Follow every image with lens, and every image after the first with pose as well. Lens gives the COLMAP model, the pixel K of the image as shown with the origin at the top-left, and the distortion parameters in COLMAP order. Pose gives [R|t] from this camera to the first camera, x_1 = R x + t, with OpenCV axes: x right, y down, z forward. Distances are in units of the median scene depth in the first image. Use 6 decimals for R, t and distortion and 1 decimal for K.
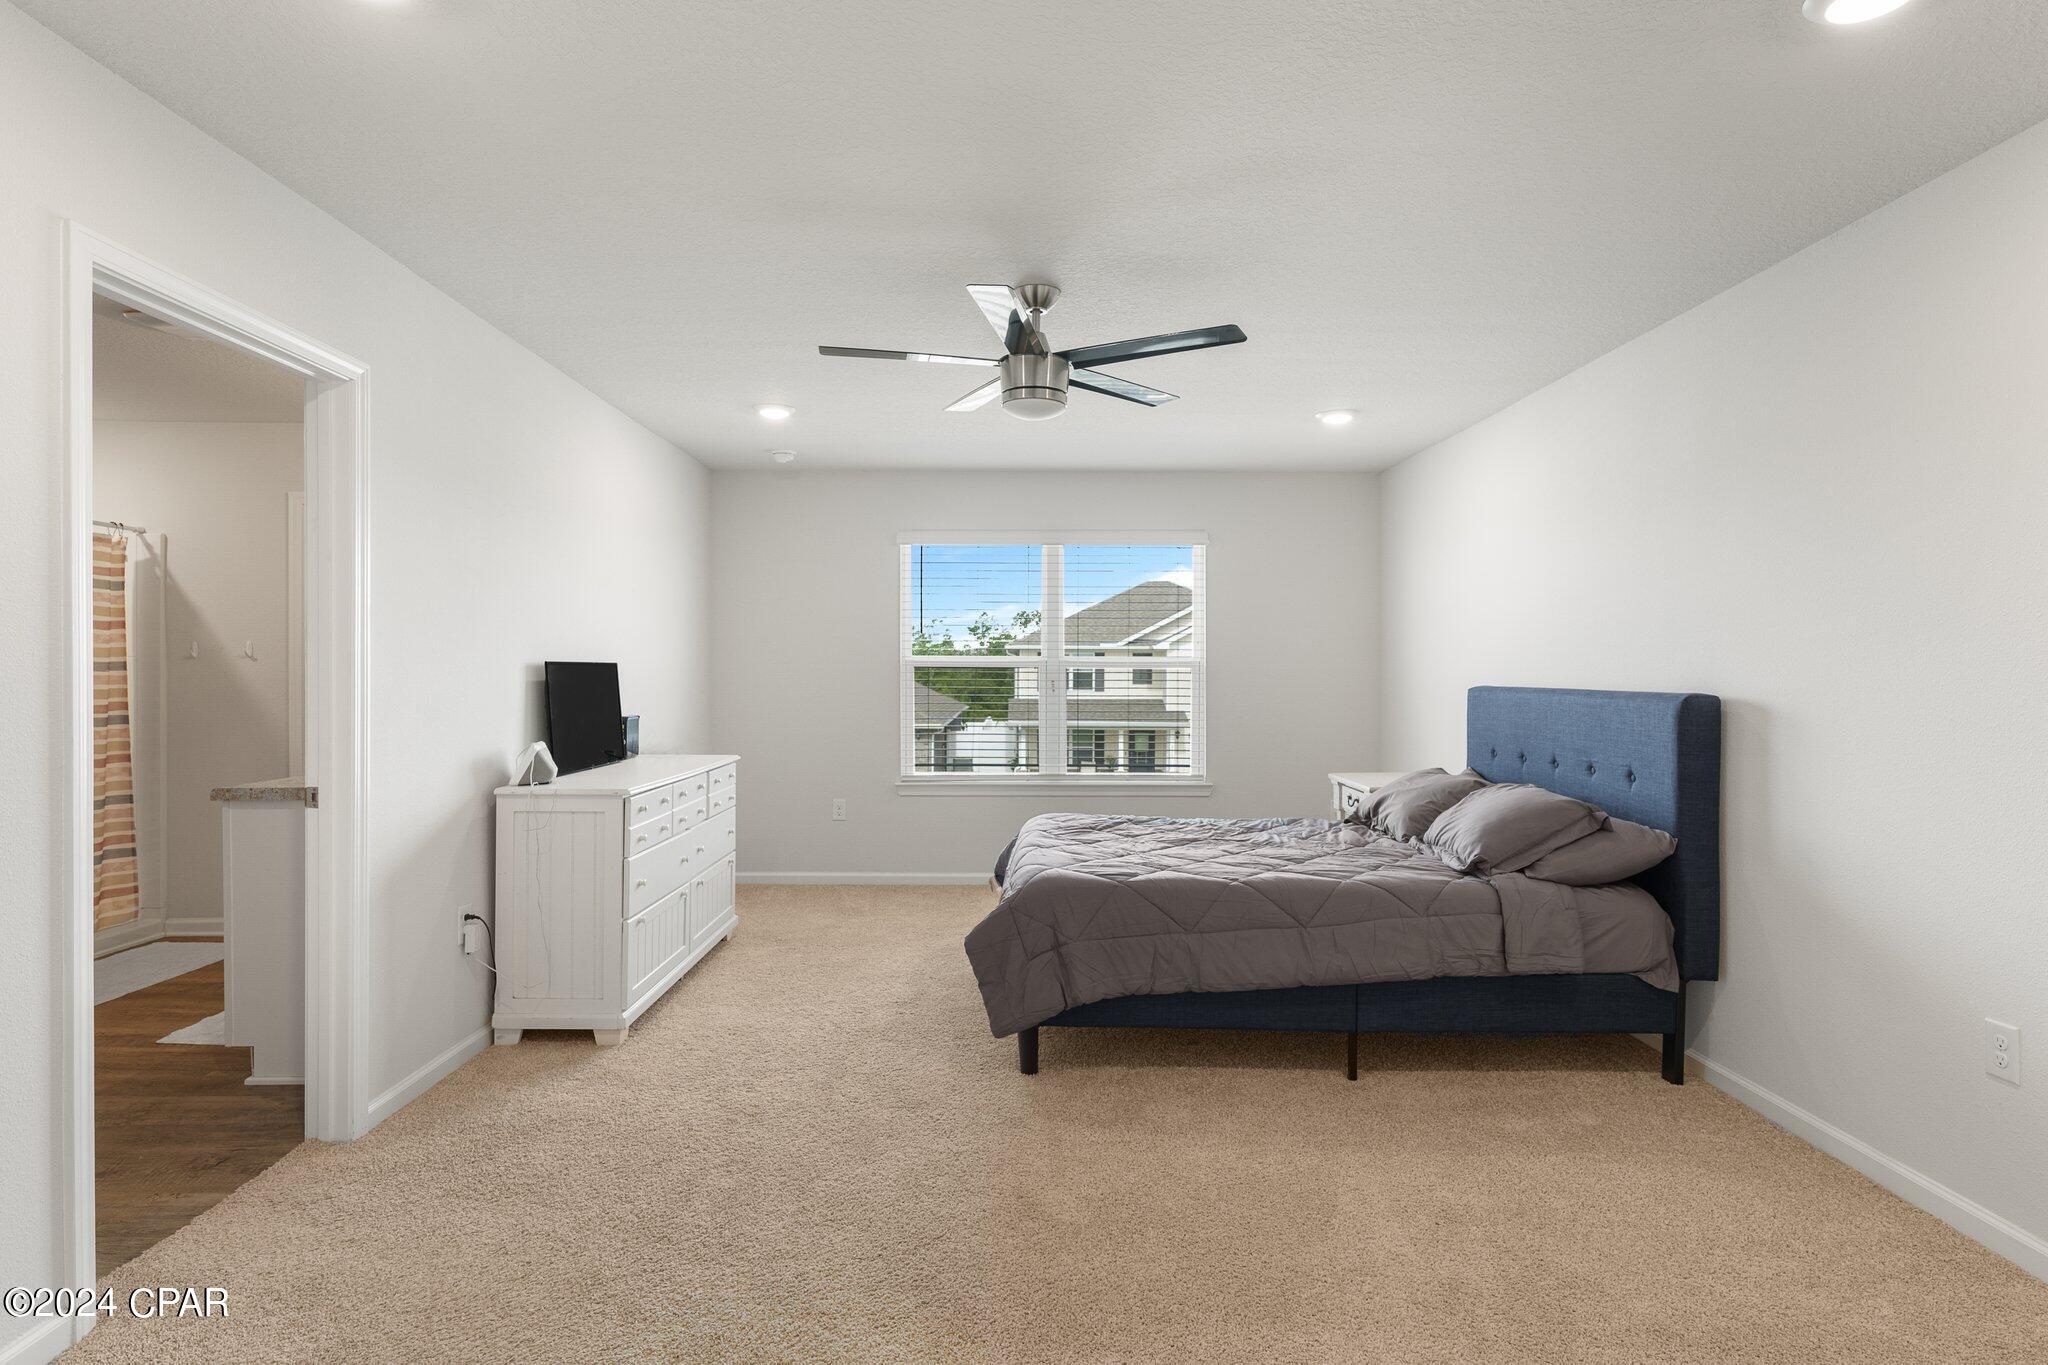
lens RADIAL K [[1095.0, 0, 1020.8], [0, 1095.0, 684.2], [0, 0, 1]] dist [-0.002076, -0.000057]
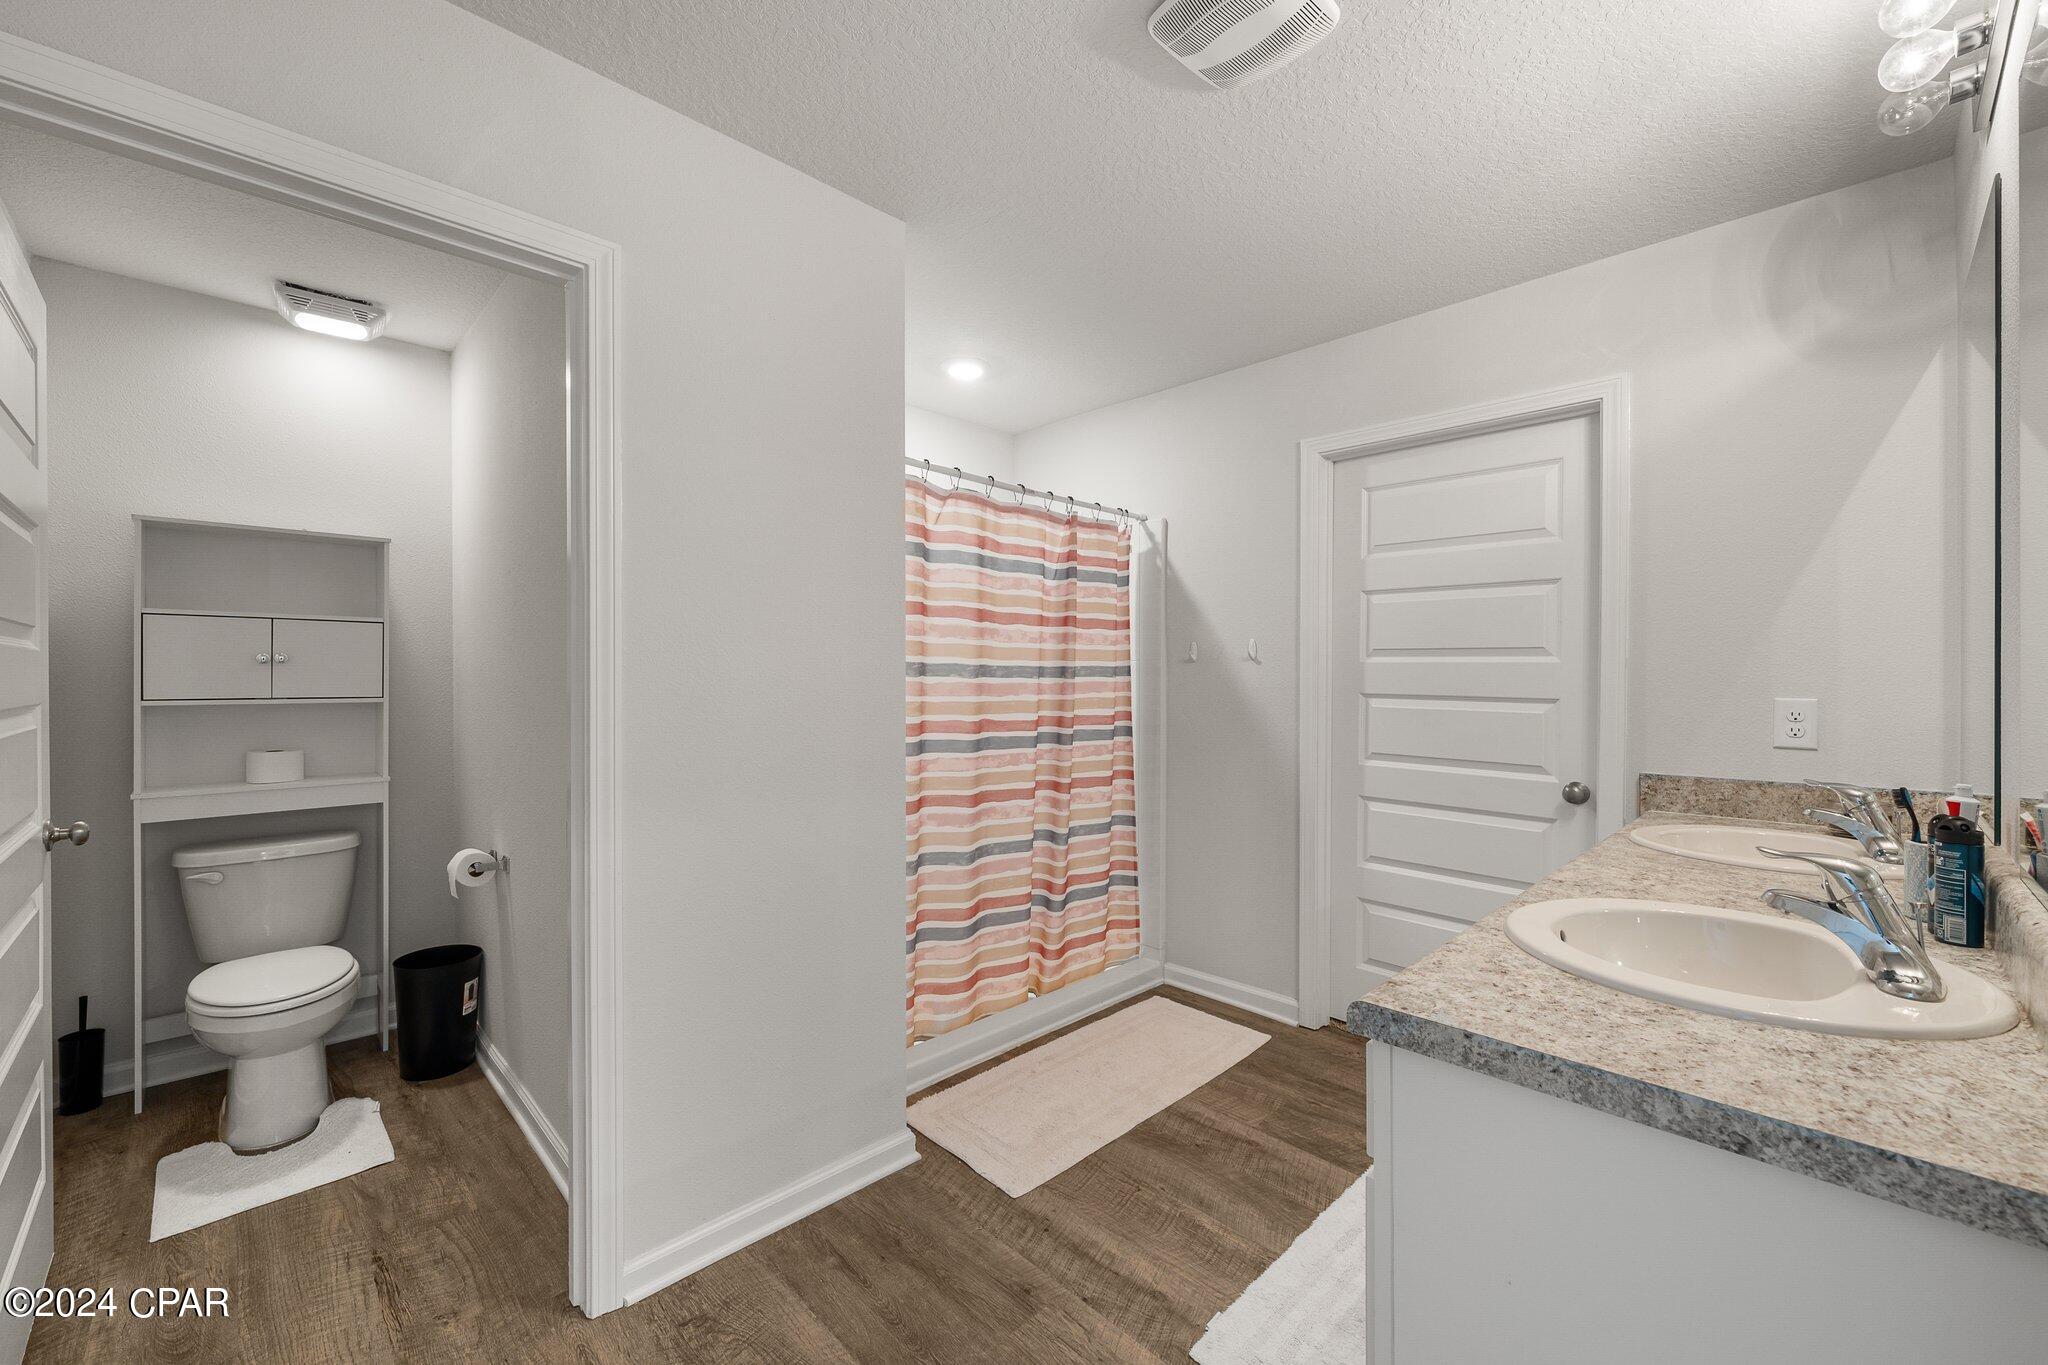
lens RADIAL K [[875.1, 0, 1020.9], [0, 875.1, 679.9], [0, 0, 1]] dist [0.003850, -0.001008]
pose [[0.699601, 0.002706, -0.714528, -0.371899], [-0.004739, 0.999988, -0.000854, -0.008438], [0.714518, 0.003984, 0.699606, 0.438955]]
